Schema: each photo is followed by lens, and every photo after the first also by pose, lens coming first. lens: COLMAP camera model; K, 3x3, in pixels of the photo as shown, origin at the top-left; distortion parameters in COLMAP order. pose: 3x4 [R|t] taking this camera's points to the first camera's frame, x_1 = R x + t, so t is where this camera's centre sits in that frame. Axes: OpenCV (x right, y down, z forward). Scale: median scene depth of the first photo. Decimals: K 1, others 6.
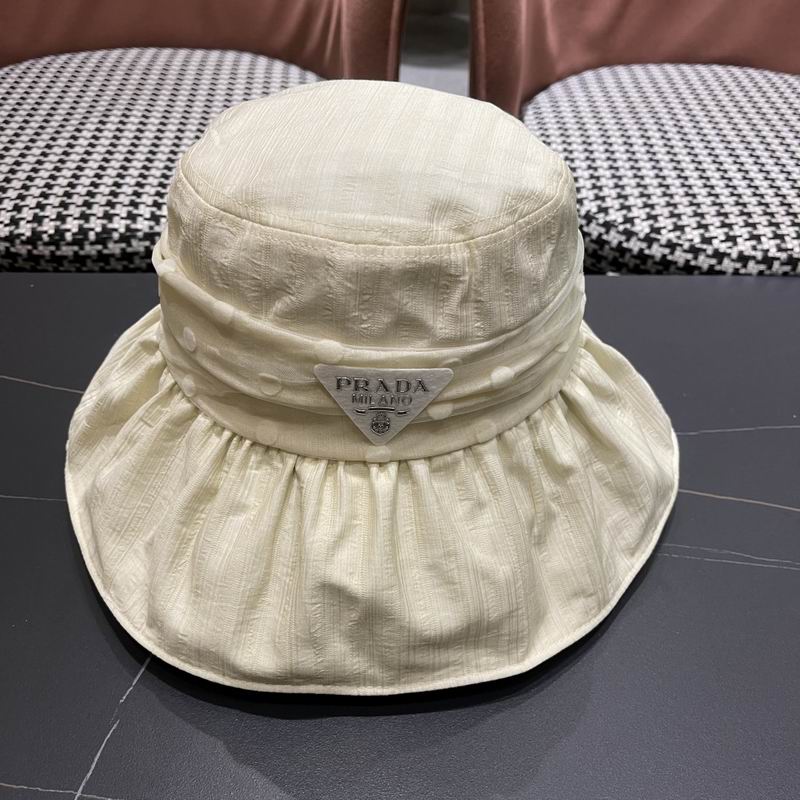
lens RADIAL K [[824.9, 0, 400.0], [0, 824.9, 407.2], [0, 0, 1]] dist [0.013420, 0.000000]
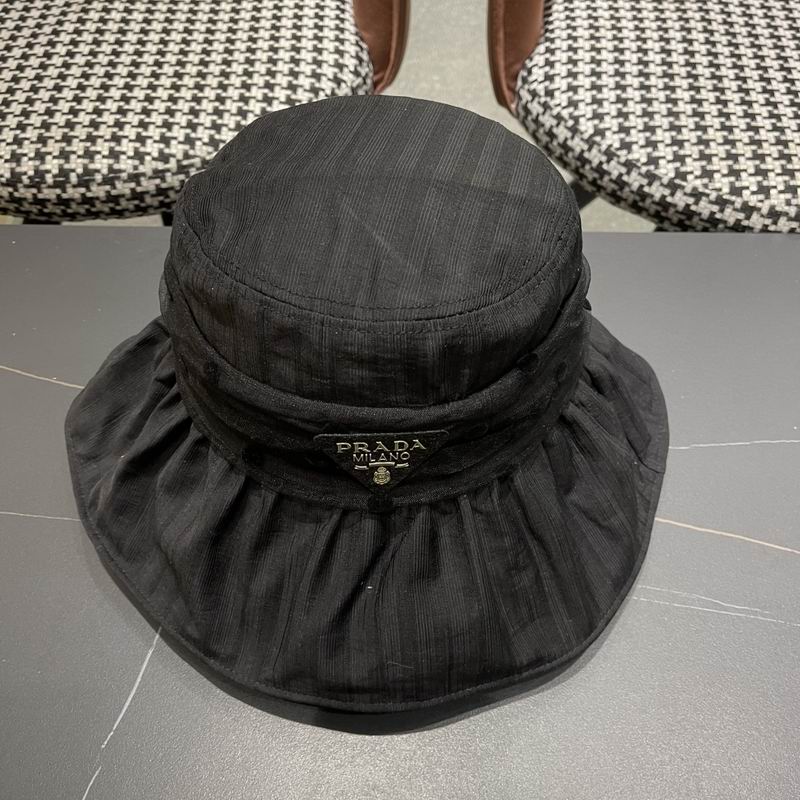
lens RADIAL K [[824.9, 0, 400.1], [0, 824.9, 400.6], [0, 0, 1]] dist [0.013420, 0.000000]
pose [[0.998420, 0.024188, -0.050717, 0.052766], [-0.010941, 0.969013, 0.246768, -0.193913], [0.055115, -0.245823, 0.967746, 0.042832]]
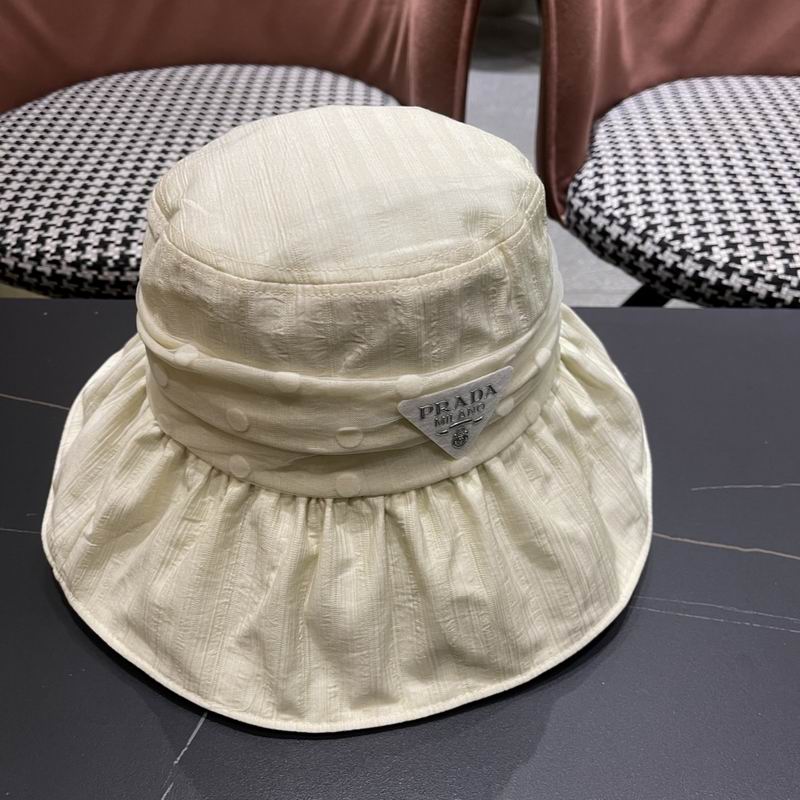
lens RADIAL K [[824.9, 0, 394.9], [0, 824.9, 410.5], [0, 0, 1]] dist [0.013420, 0.000000]
pose [[0.997159, 0.020750, -0.072411, -0.008130], [-0.020278, 0.999768, 0.007249, -0.039665], [0.072544, -0.005760, 0.997349, 0.023326]]
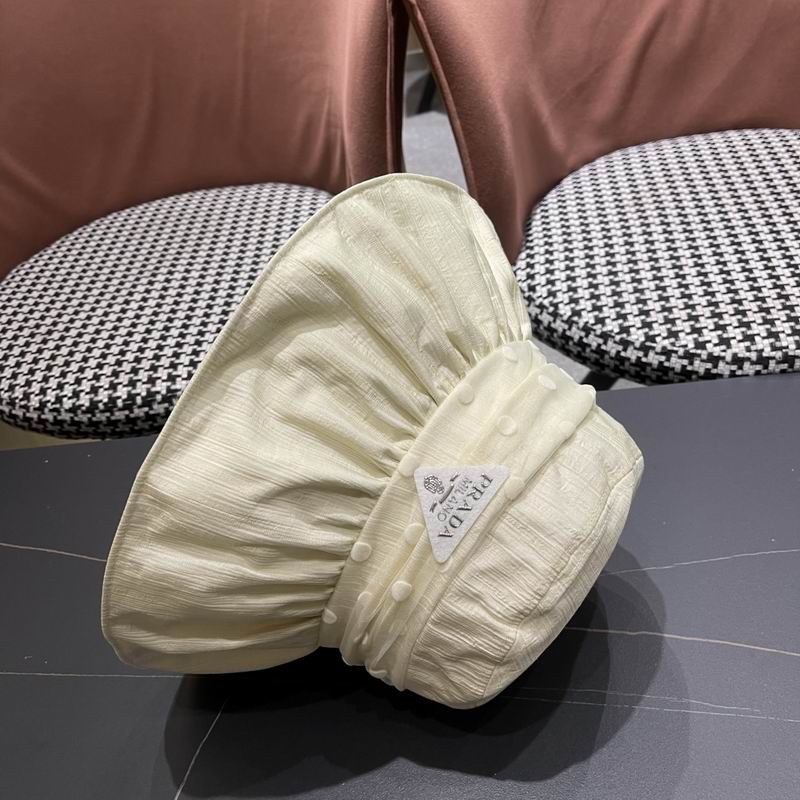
lens RADIAL K [[824.9, 0, 401.5], [0, 824.9, 405.7], [0, 0, 1]] dist [0.013420, 0.000000]
pose [[0.982958, -0.098643, -0.155125, 0.154785], [0.095476, 0.995045, -0.027755, -0.130871], [0.157094, 0.012472, 0.987505, -0.064289]]
